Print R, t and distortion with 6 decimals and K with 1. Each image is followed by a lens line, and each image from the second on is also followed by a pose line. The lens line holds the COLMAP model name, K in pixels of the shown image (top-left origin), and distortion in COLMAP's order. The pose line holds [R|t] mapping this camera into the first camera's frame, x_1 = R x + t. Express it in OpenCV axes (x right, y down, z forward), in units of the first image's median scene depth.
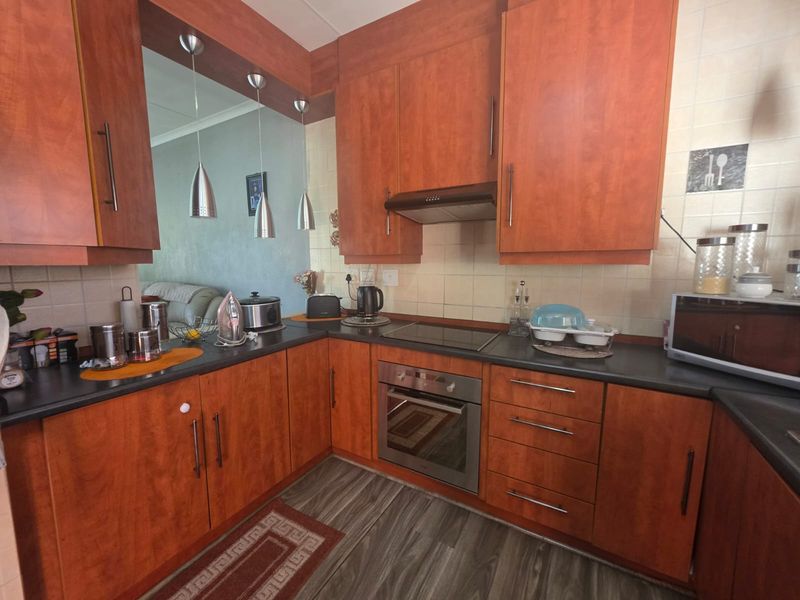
lens RADIAL K [[320.5, 0, 398.6], [0, 320.5, 298.4], [0, 0, 1]] dist [0.000838, 0.000044]
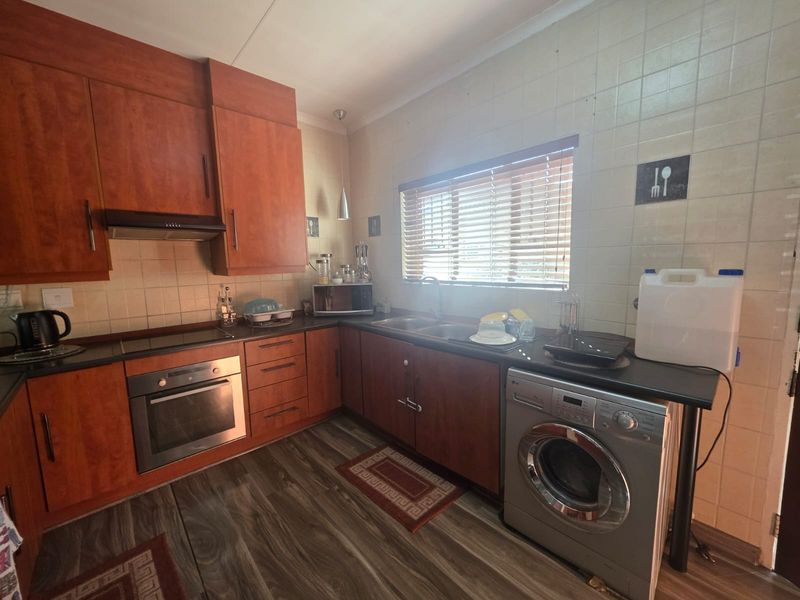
lens RADIAL K [[320.5, 0, 398.6], [0, 320.5, 298.4], [0, 0, 1]] dist [0.000838, 0.000044]
pose [[0.292034, -0.114227, 0.949562, -0.776372], [0.134430, 0.987888, 0.077494, -0.014367], [-0.946913, 0.105018, 0.303852, -0.134201]]
